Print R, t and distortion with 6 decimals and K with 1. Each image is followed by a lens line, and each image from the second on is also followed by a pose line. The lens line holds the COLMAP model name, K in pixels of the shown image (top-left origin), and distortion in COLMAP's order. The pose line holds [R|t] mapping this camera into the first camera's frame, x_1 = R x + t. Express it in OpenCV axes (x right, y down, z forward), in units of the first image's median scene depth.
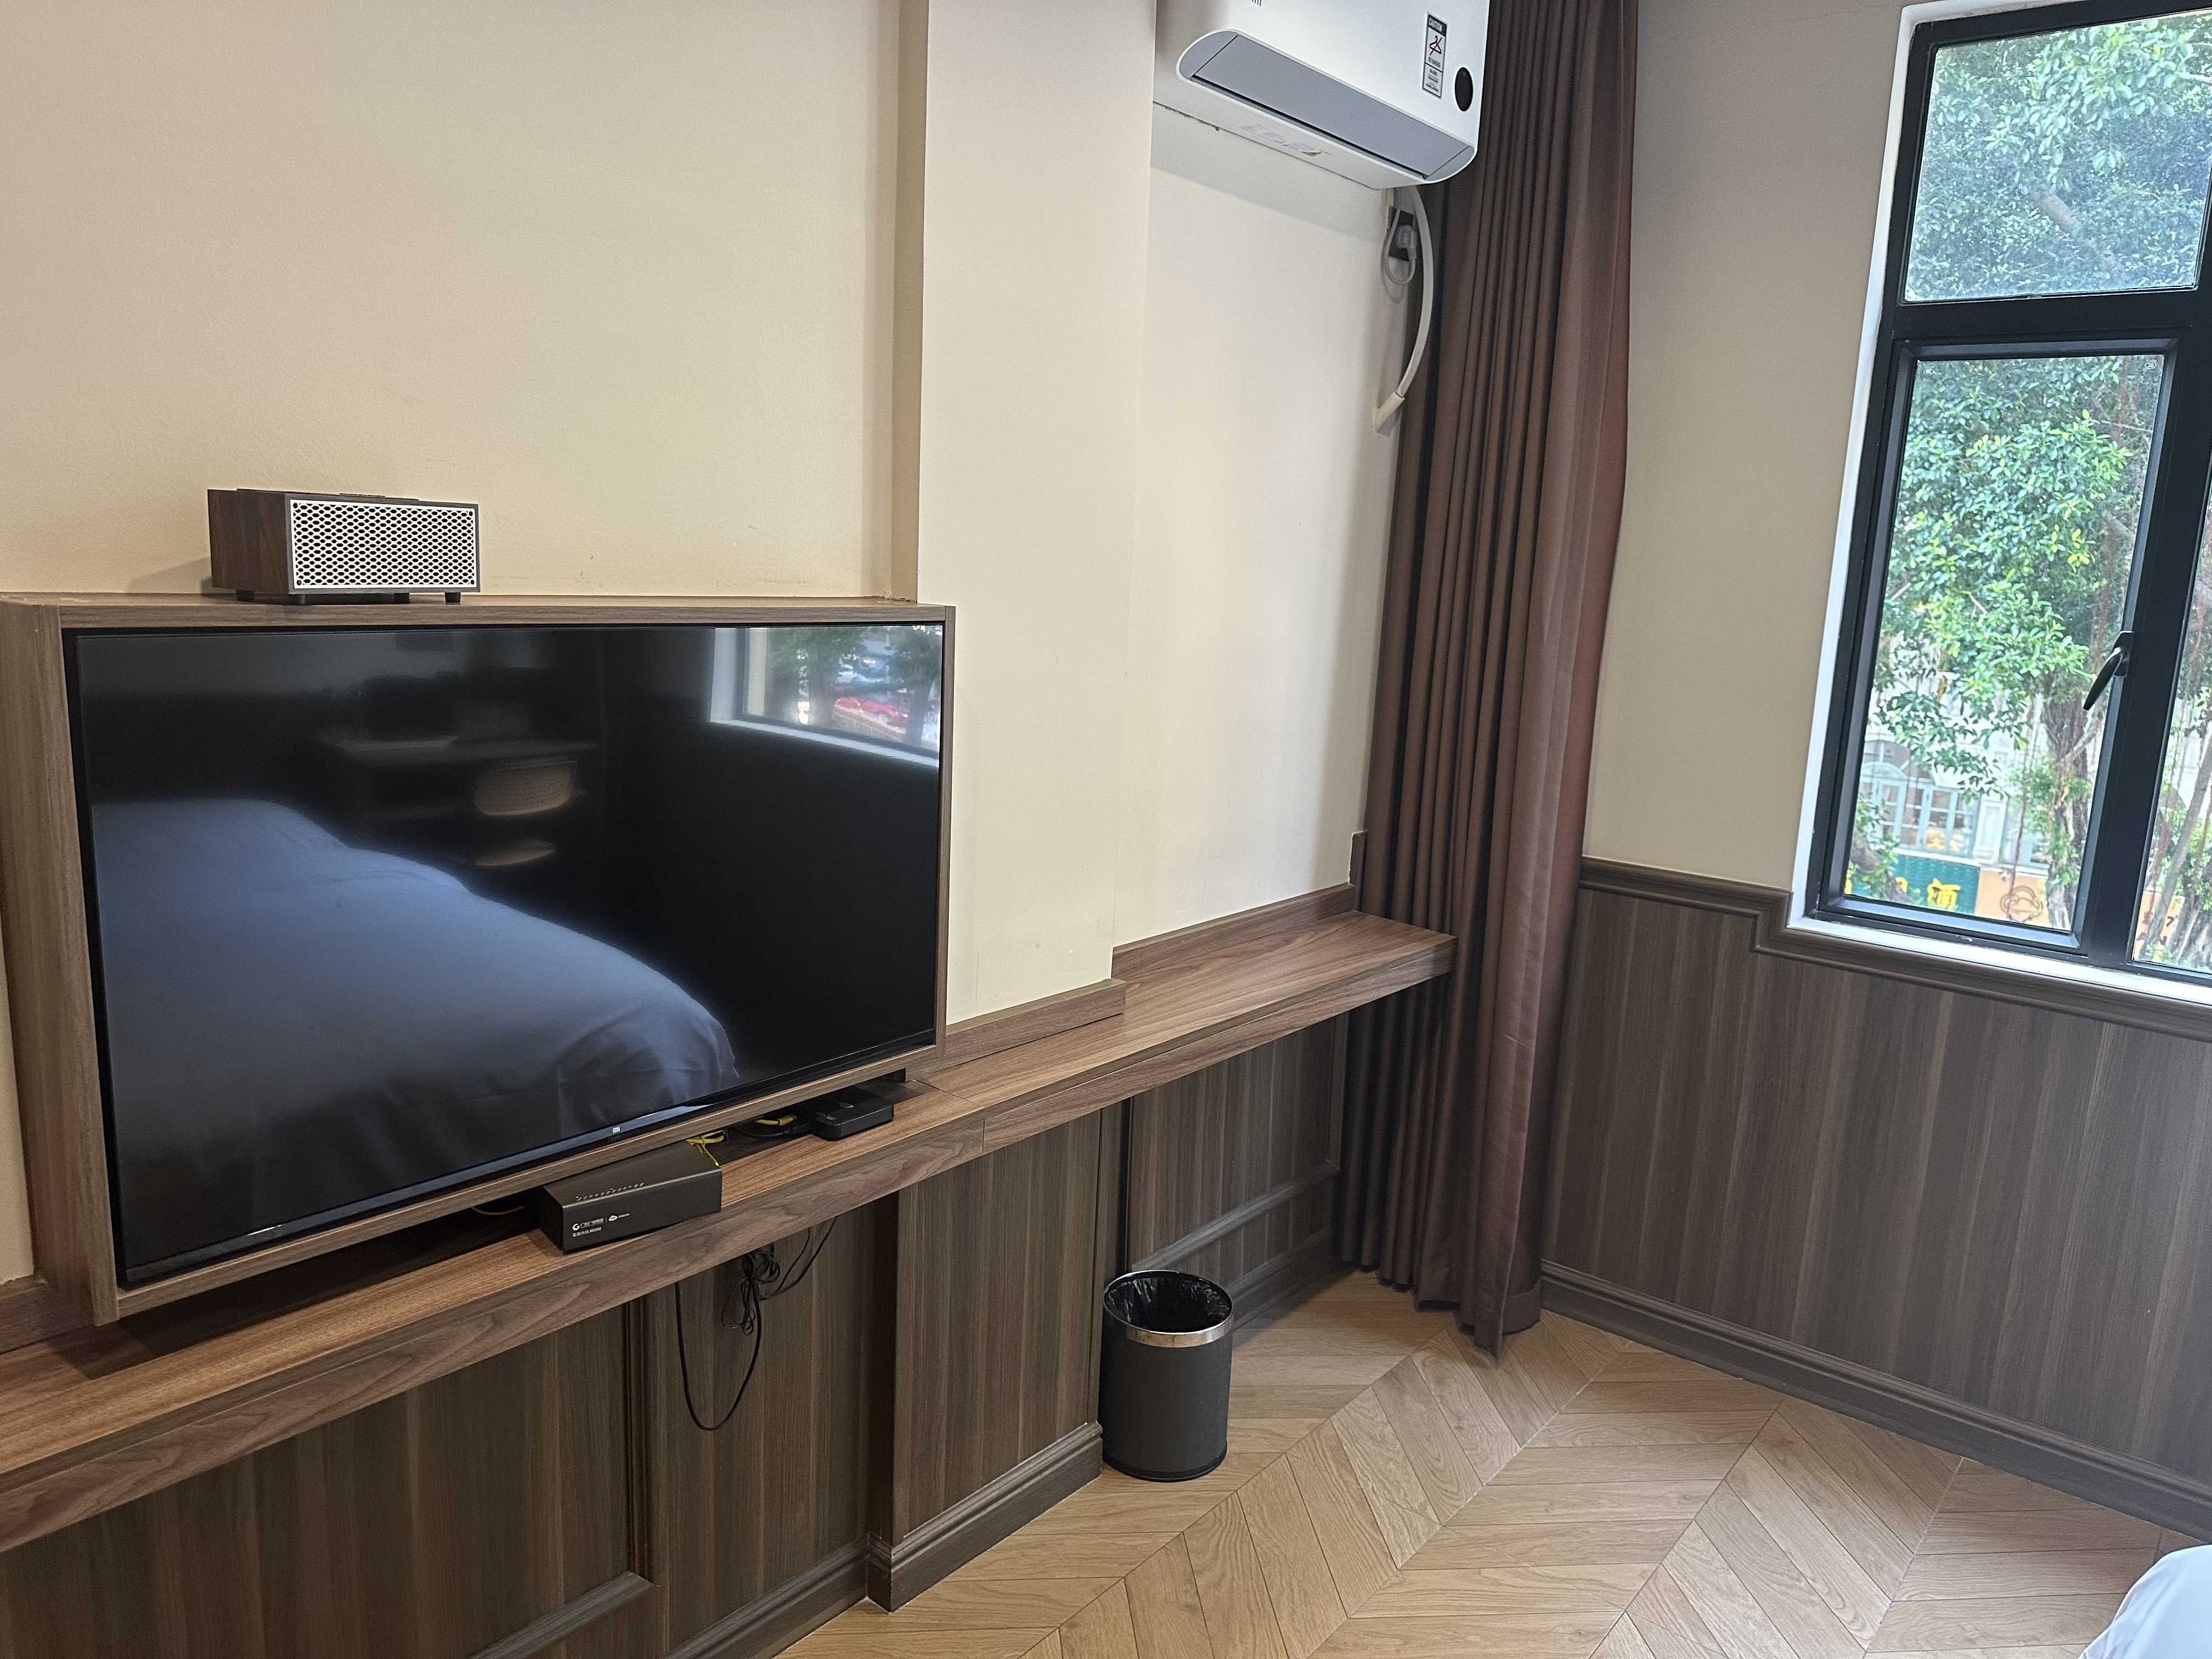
lens RADIAL K [[1536.3, 0, 1106.0], [0, 1536.3, 829.5], [0, 0, 1]] dist [0.018532, -0.049730]
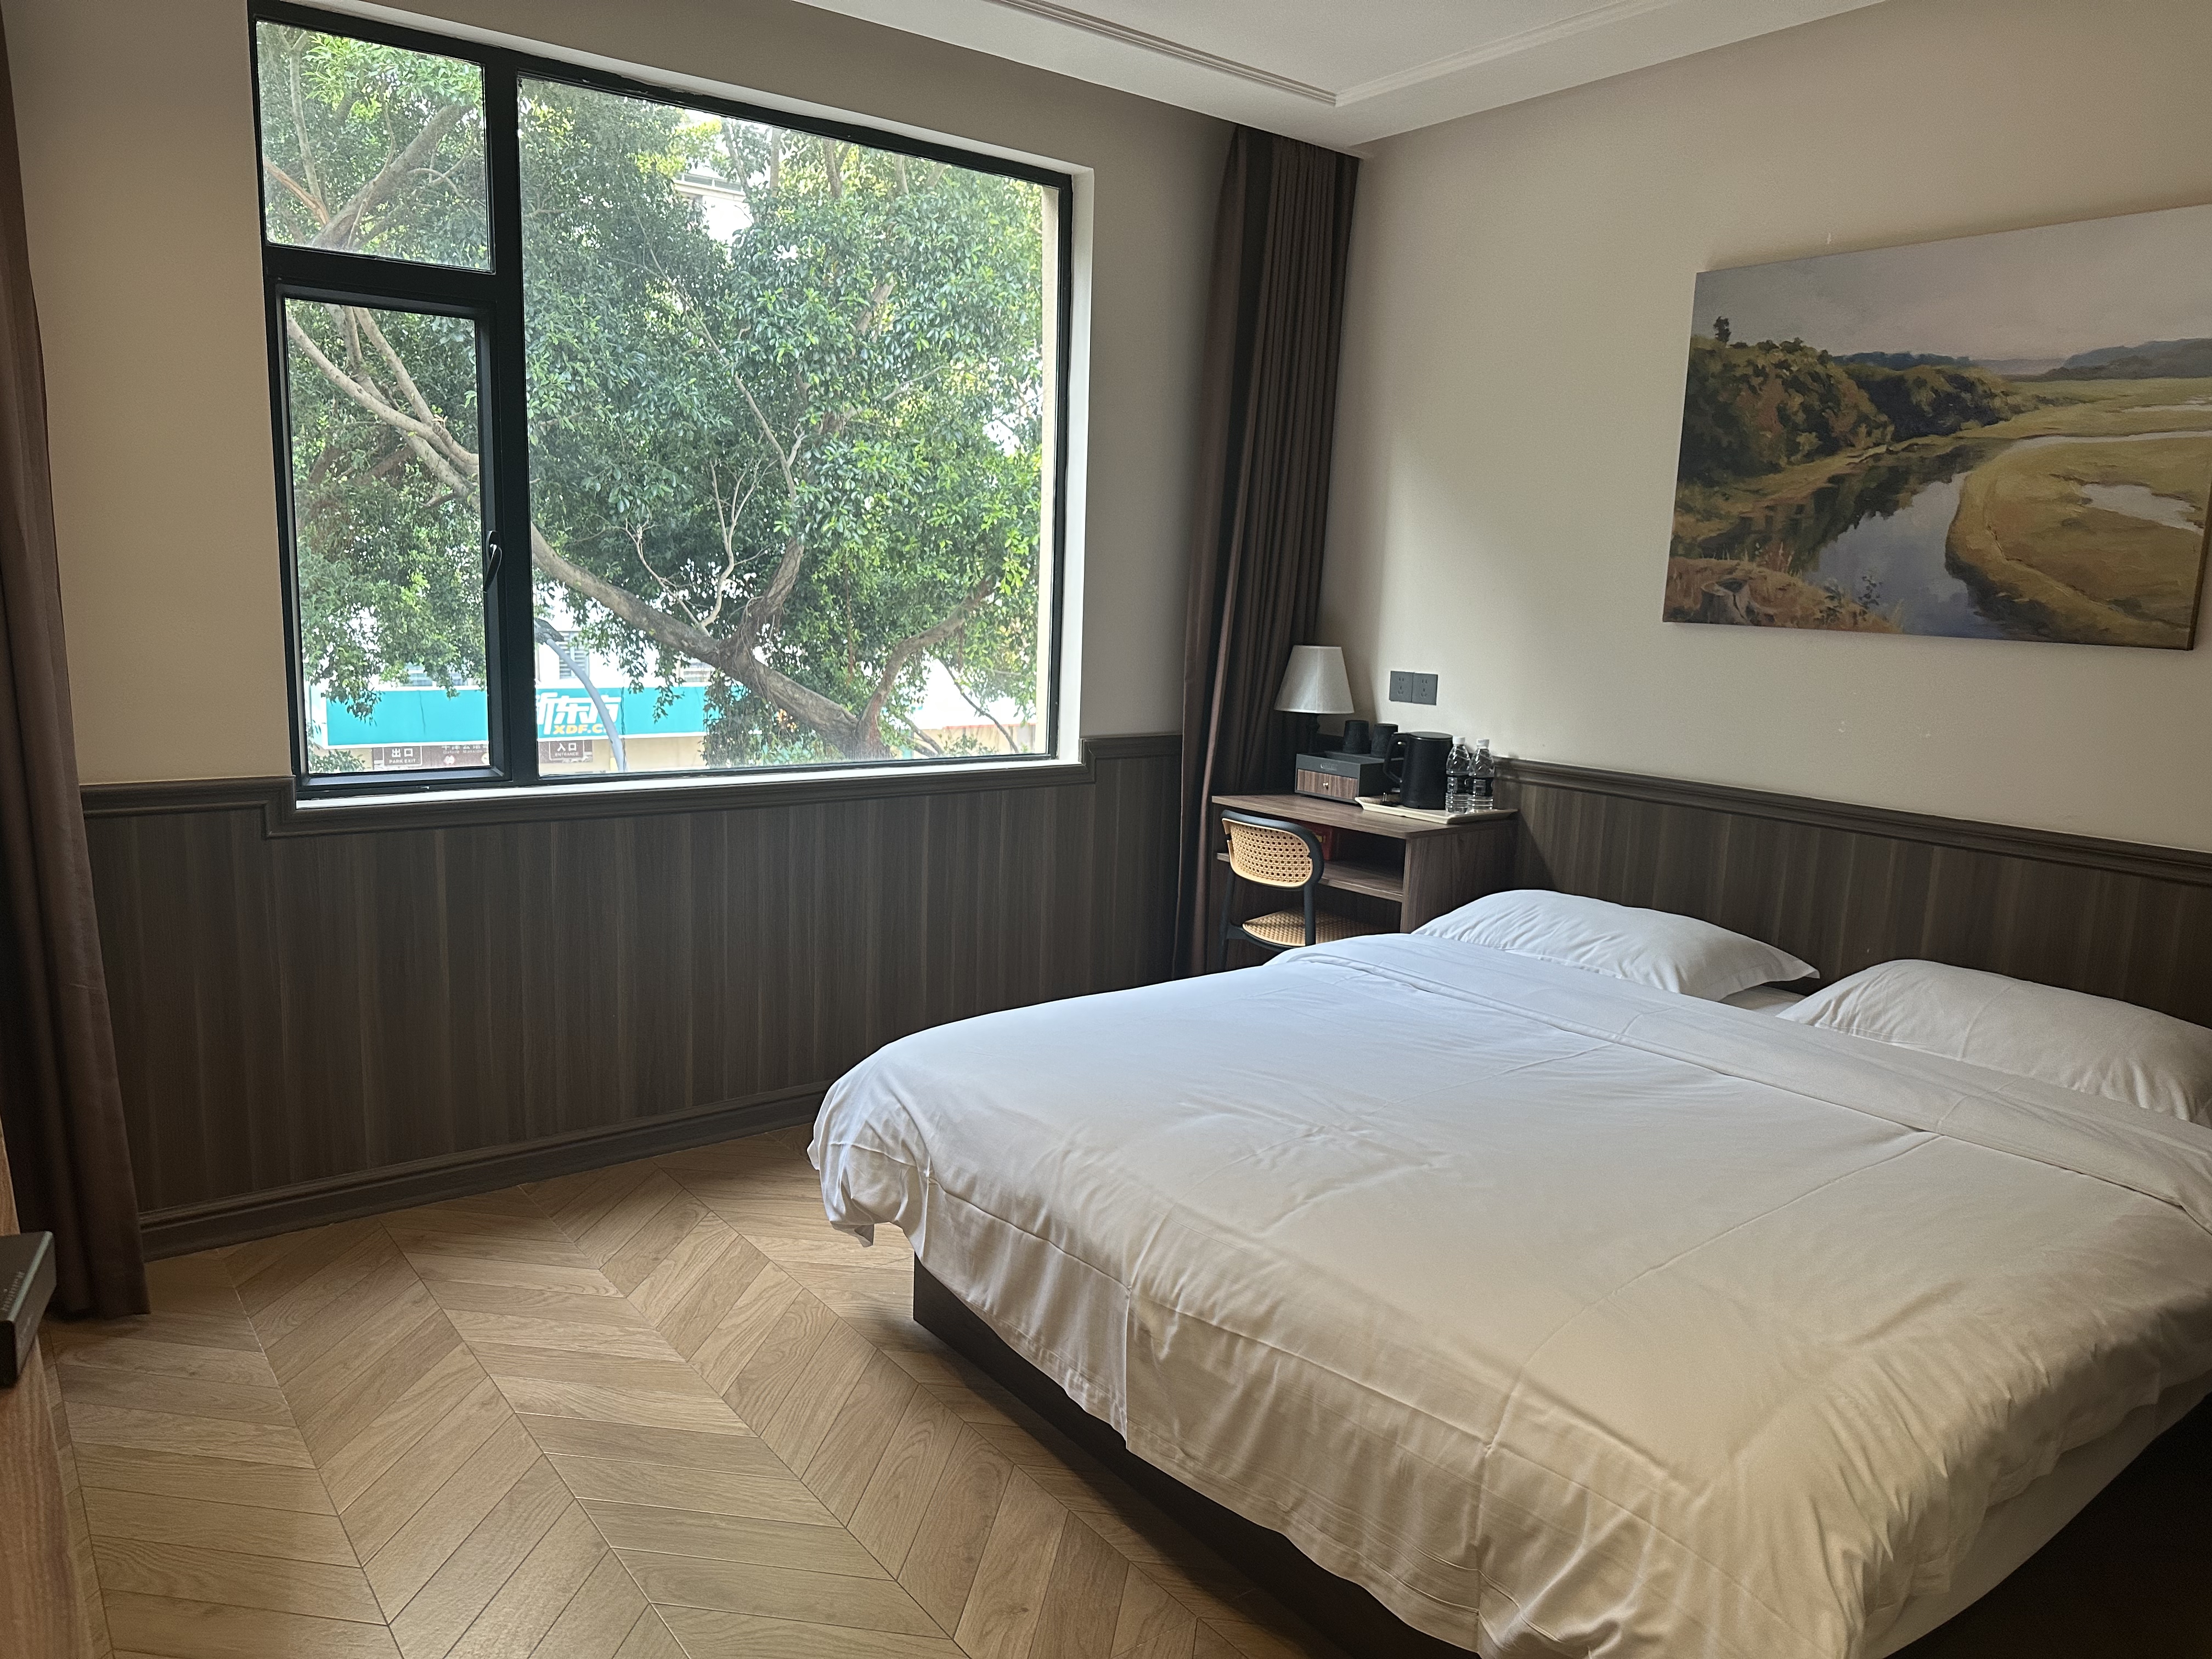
lens RADIAL K [[1536.3, 0, 1106.0], [0, 1536.3, 829.5], [0, 0, 1]] dist [0.018532, -0.049730]
pose [[0.225404, -0.193727, 0.954810, -0.487483], [0.158388, 0.974280, 0.160287, -0.006839], [-0.961305, 0.115101, 0.250291, 0.171173]]
